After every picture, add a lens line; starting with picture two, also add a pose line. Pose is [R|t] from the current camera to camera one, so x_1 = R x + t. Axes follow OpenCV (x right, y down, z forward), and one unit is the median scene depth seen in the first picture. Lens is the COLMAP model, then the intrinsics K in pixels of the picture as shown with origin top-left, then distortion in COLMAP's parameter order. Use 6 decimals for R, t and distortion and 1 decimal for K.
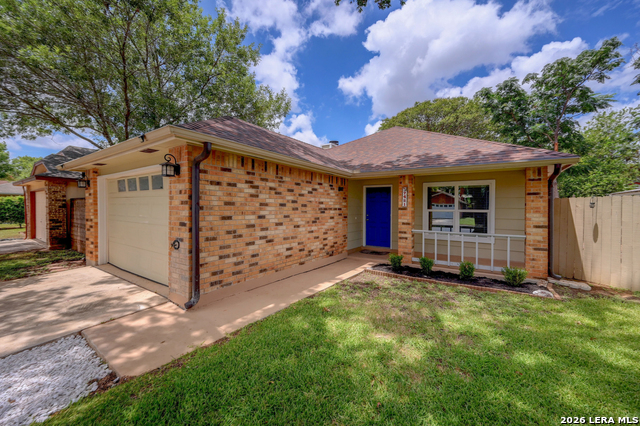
lens RADIAL K [[253.3, 0, 307.4], [0, 253.3, 207.6], [0, 0, 1]] dist [0.000786, 0.000127]
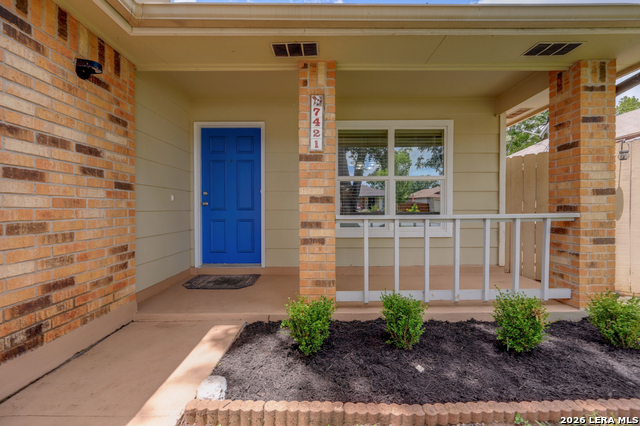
lens RADIAL K [[253.3, 0, 322.9], [0, 253.3, 209.9], [0, 0, 1]] dist [0.000786, 0.000127]
pose [[0.794862, -0.011503, 0.606681, 0.192392], [0.011260, 0.999928, 0.004207, 0.082524], [-0.606685, 0.003488, 0.794934, 0.774251]]
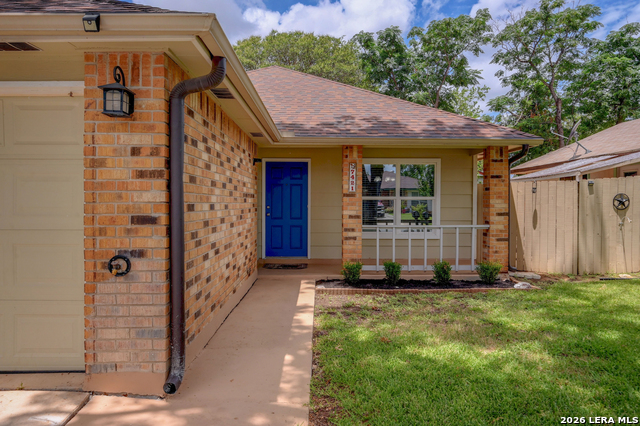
lens RADIAL K [[456.9, 0, 303.6], [0, 456.9, 199.3], [0, 0, 1]] dist [0.001097, -0.002583]
pose [[0.814614, -0.002705, 0.579997, -0.467052], [0.004487, 0.999989, -0.001639, 0.018873], [-0.579986, 0.003938, 0.814617, 0.085007]]
